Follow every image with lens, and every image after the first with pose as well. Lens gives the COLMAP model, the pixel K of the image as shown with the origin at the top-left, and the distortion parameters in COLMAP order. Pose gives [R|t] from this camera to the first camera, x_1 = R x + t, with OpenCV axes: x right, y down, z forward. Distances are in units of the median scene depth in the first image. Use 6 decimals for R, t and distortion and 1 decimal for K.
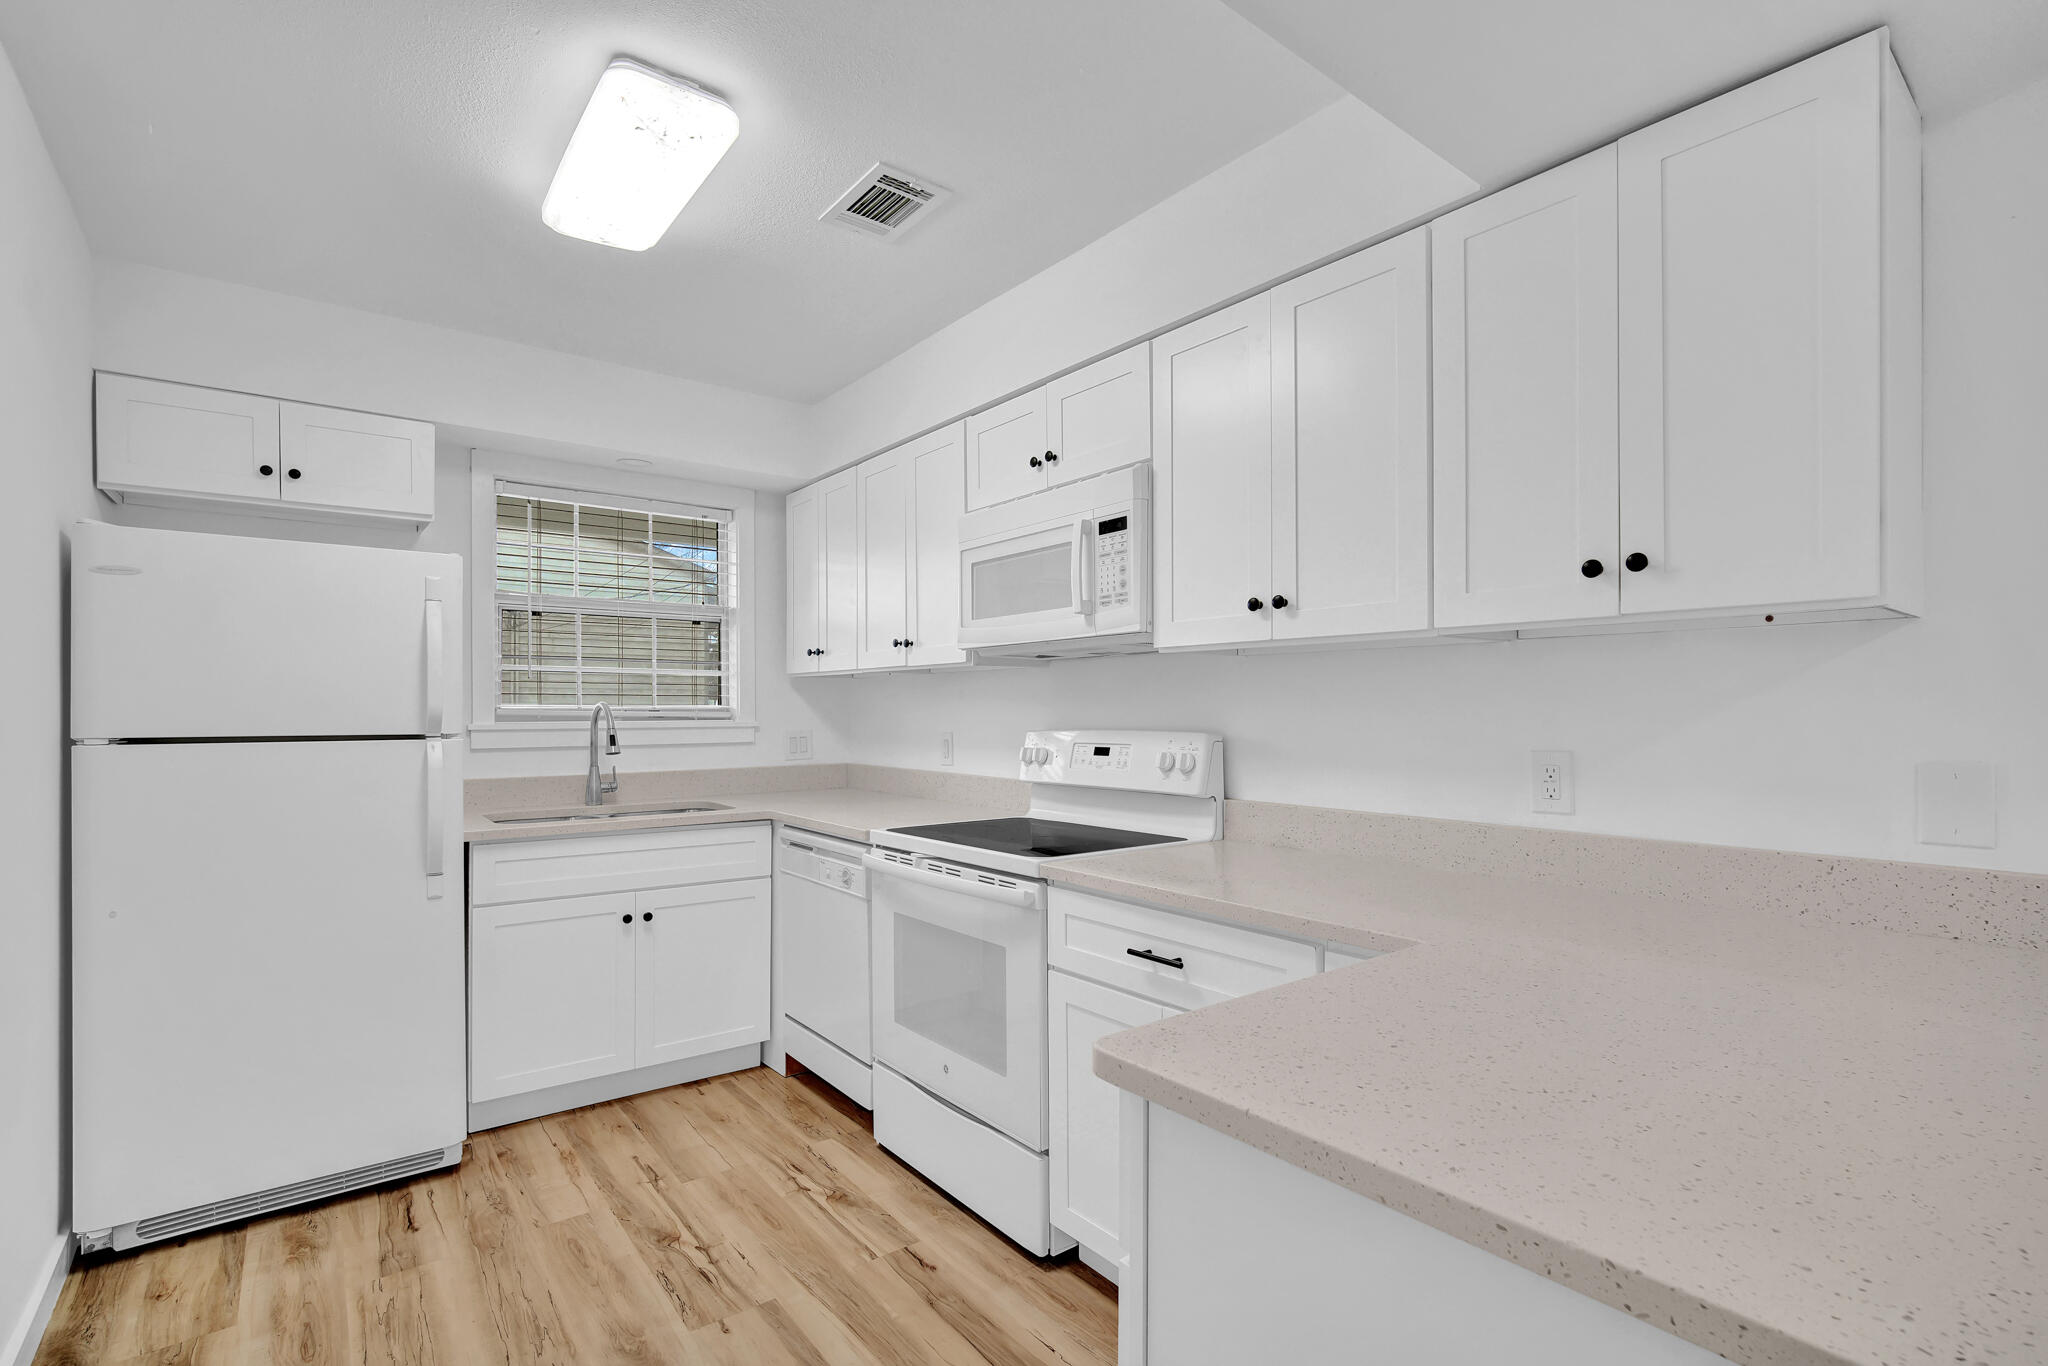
lens RADIAL K [[922.0, 0, 1024.0], [0, 922.0, 700.7], [0, 0, 1]] dist [-0.013201, 0.001893]
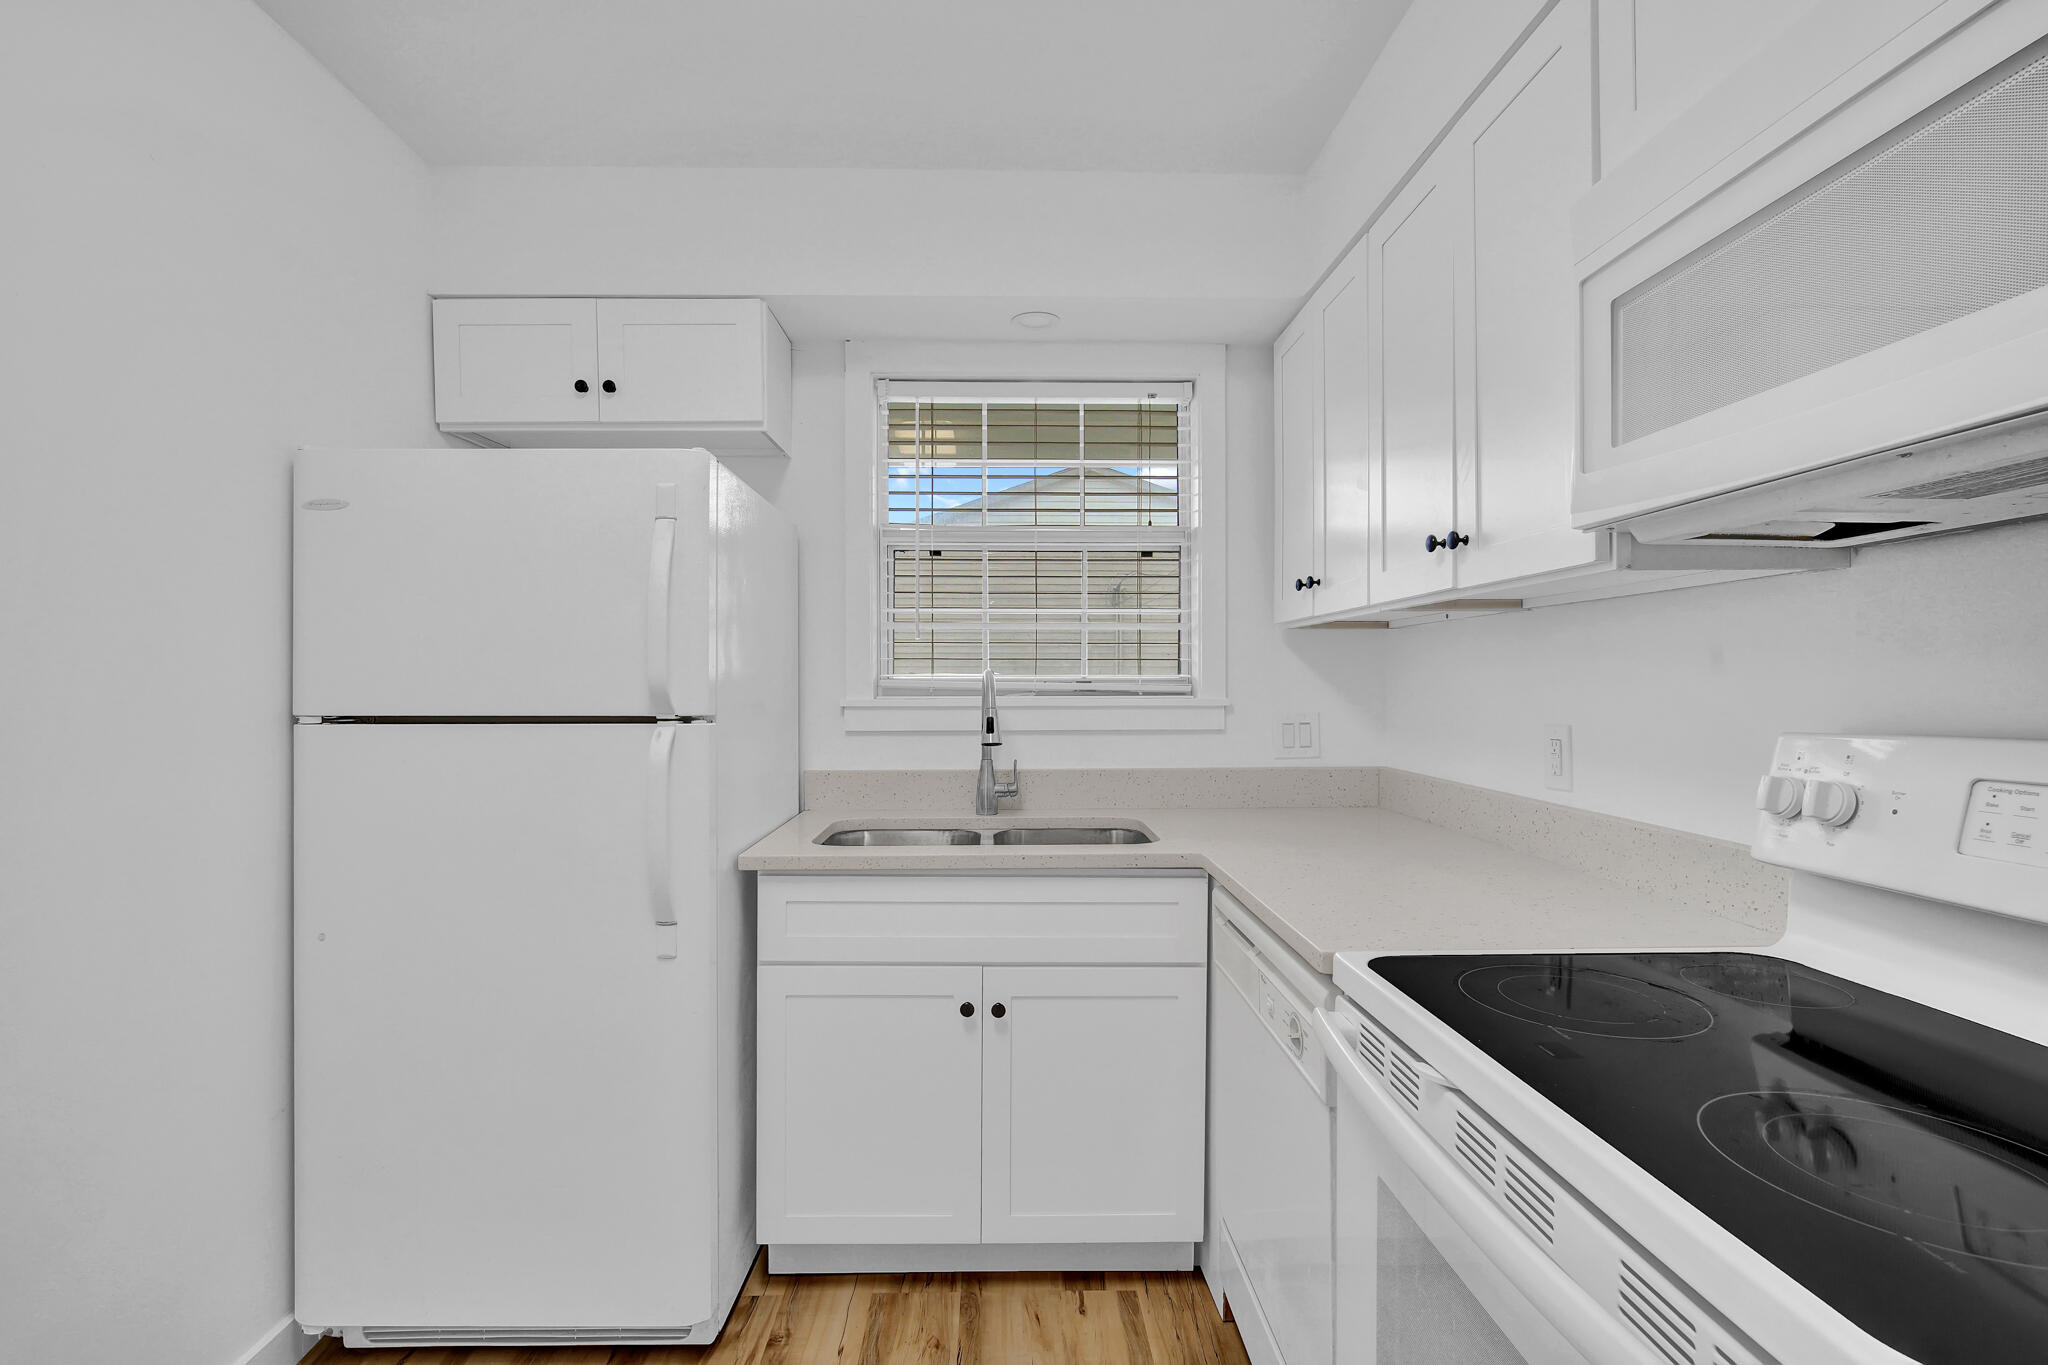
lens RADIAL K [[922.0, 0, 1016.4], [0, 922.0, 690.4], [0, 0, 1]] dist [-0.013201, 0.001893]
pose [[0.799536, 0.005386, -0.600594, -0.020799], [0.006424, 0.999826, 0.017518, 0.005483], [0.600584, -0.017865, 0.799362, 0.452720]]
